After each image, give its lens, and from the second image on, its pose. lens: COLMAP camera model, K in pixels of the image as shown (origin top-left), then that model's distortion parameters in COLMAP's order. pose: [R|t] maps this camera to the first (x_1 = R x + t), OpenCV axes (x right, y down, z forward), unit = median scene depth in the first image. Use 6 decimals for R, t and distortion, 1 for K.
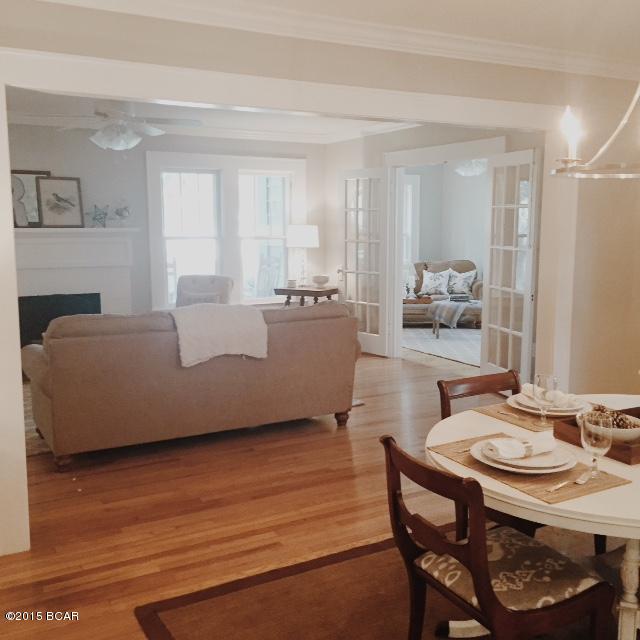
lens RADIAL K [[726.3, 0, 320.0], [0, 726.3, 320.0], [0, 0, 1]] dist [0.056339, -0.027770]
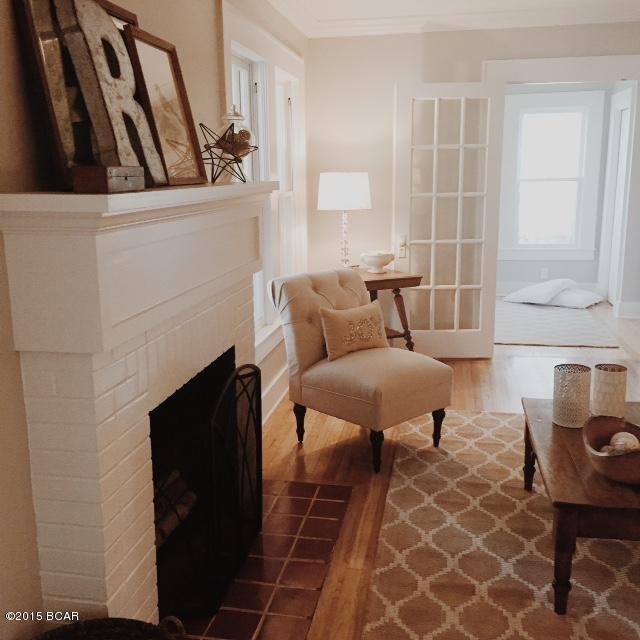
lens RADIAL K [[726.3, 0, 320.0], [0, 726.3, 320.0], [0, 0, 1]] dist [0.056339, -0.027770]
pose [[0.638749, -0.162276, 0.752108, -0.567189], [0.115182, 0.986658, 0.115061, -0.090845], [-0.760745, 0.013134, 0.648918, 0.693526]]
